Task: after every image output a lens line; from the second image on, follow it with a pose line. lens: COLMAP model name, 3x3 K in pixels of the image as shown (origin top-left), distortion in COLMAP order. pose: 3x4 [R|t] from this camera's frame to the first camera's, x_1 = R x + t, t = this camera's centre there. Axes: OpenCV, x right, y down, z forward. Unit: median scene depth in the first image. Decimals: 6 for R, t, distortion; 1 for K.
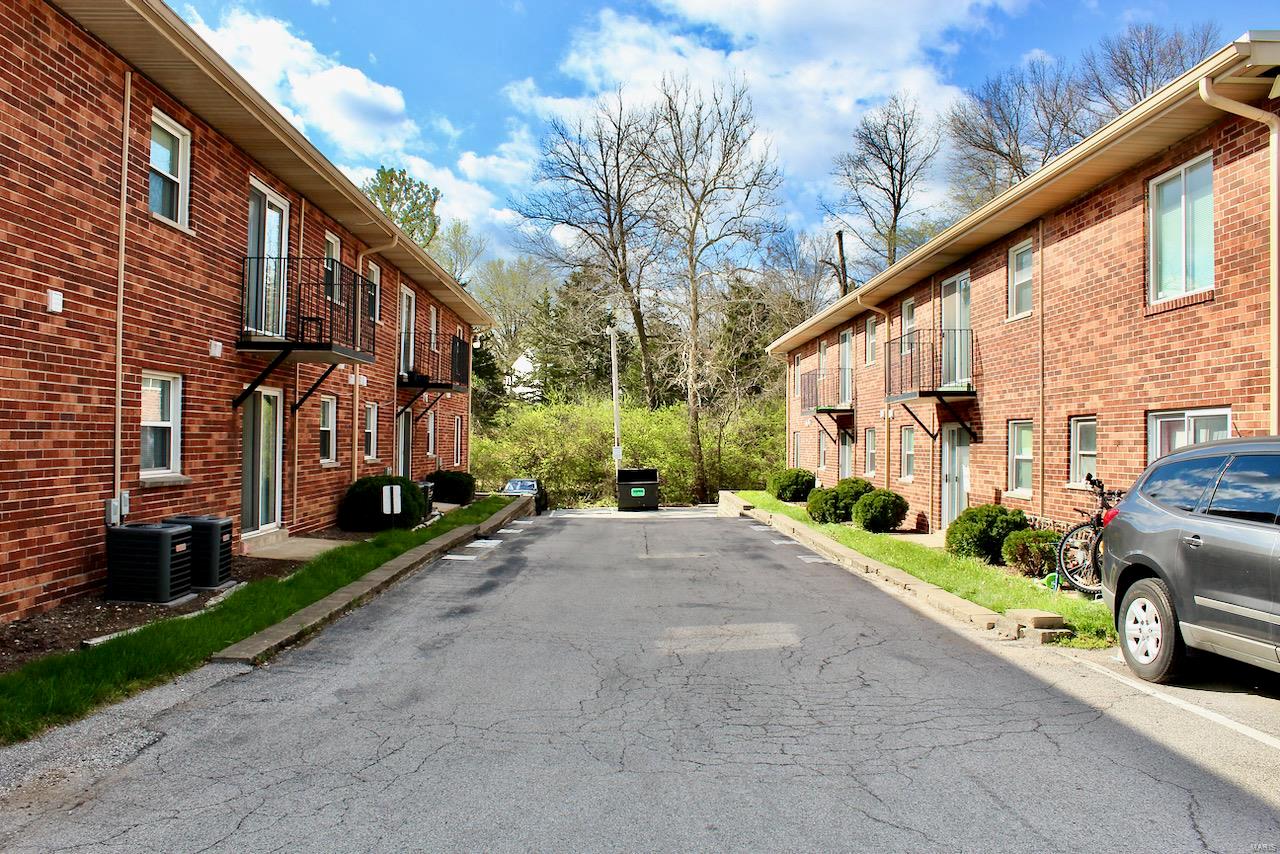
lens RADIAL K [[1080.2, 0, 633.5], [0, 1080.2, 427.8], [0, 0, 1]] dist [-0.111965, 0.053823]
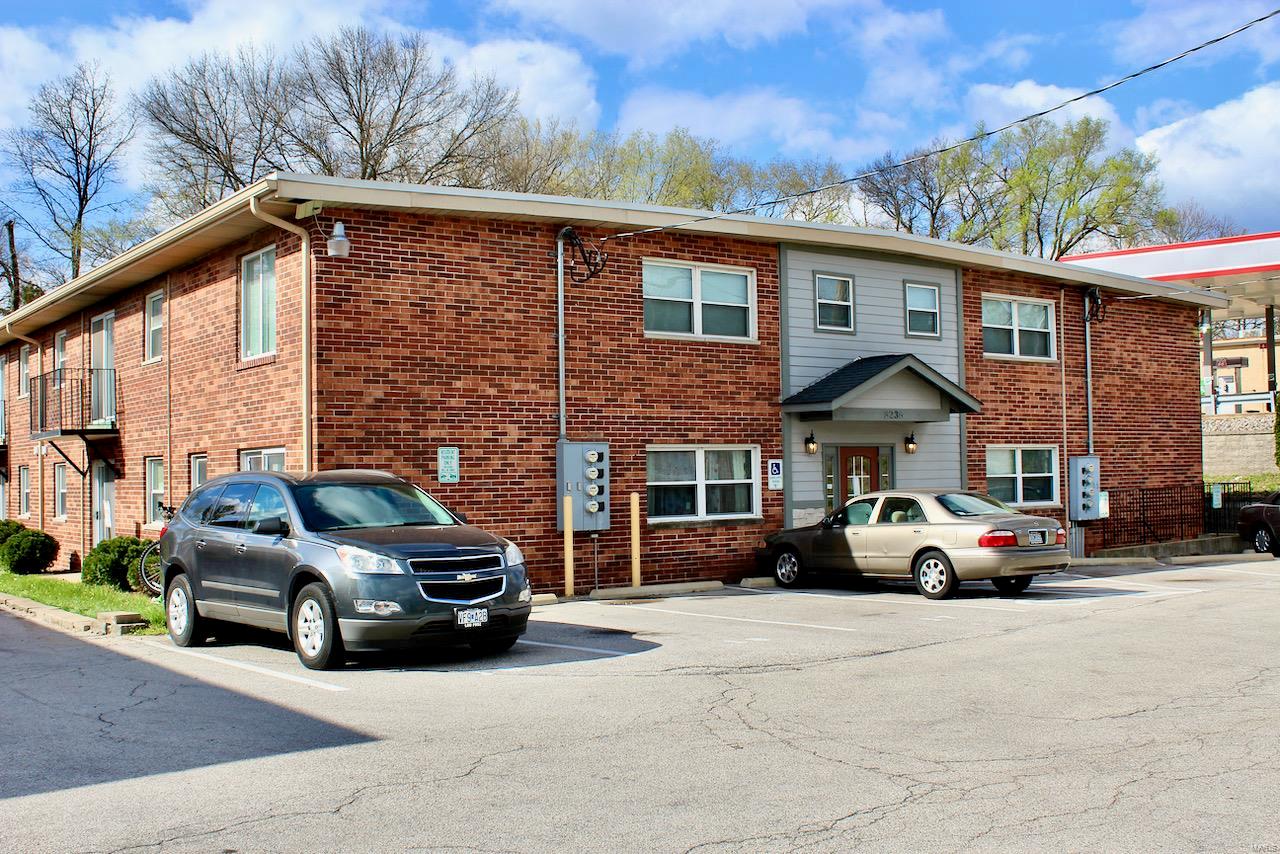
lens RADIAL K [[1360.0, 0, 636.4], [0, 1360.0, 434.6], [0, 0, 1]] dist [-0.069393, 0.000000]
pose [[0.816480, -0.006162, 0.577341, -0.025735], [0.016923, 0.999769, -0.013262, -0.003928], [-0.577125, 0.020599, 0.816396, -0.414629]]
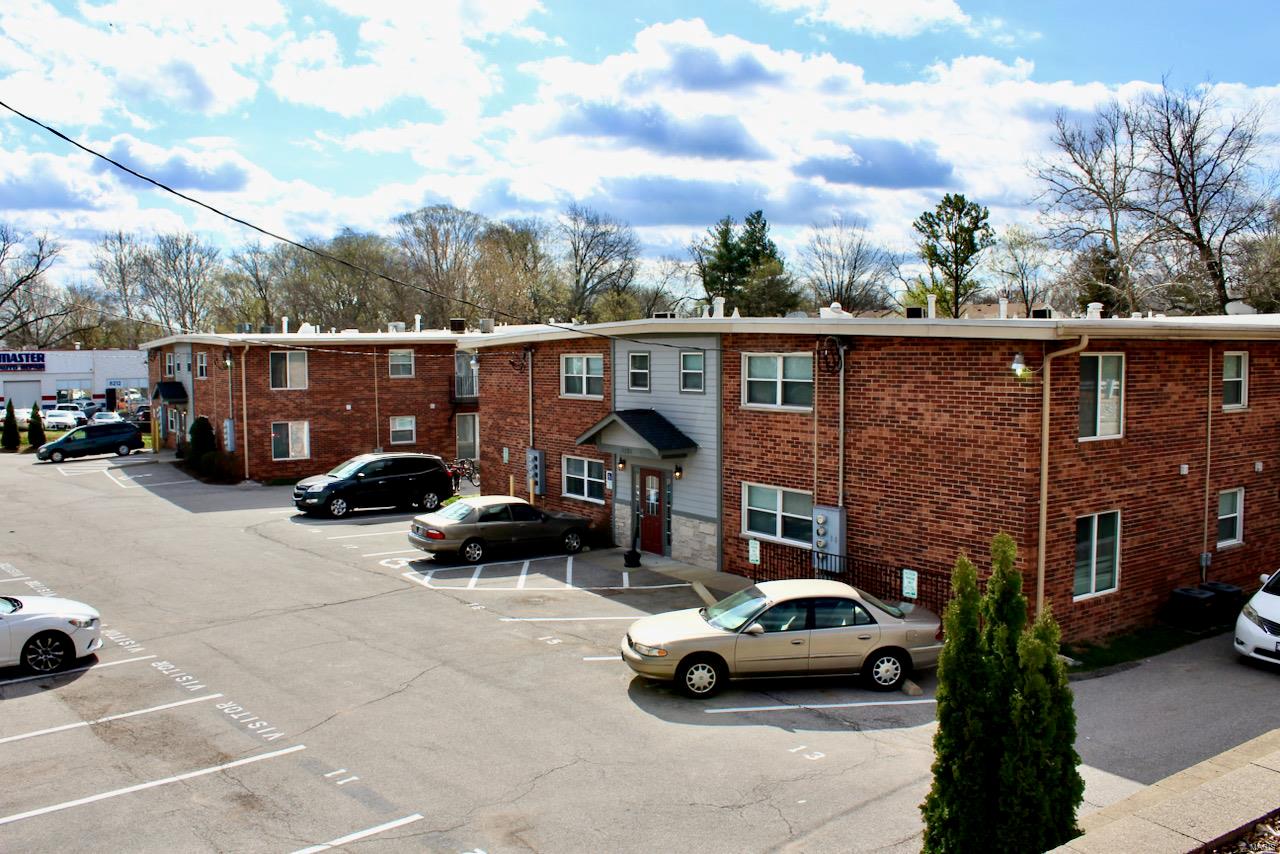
lens RADIAL K [[1080.2, 0, 639.3], [0, 1080.2, 427.1], [0, 0, 1]] dist [-0.111965, 0.053823]
pose [[0.528101, 0.044830, -0.847998, 2.533506], [0.010575, 0.998181, 0.059355, -0.179899], [0.849116, -0.040313, 0.526666, -0.256689]]
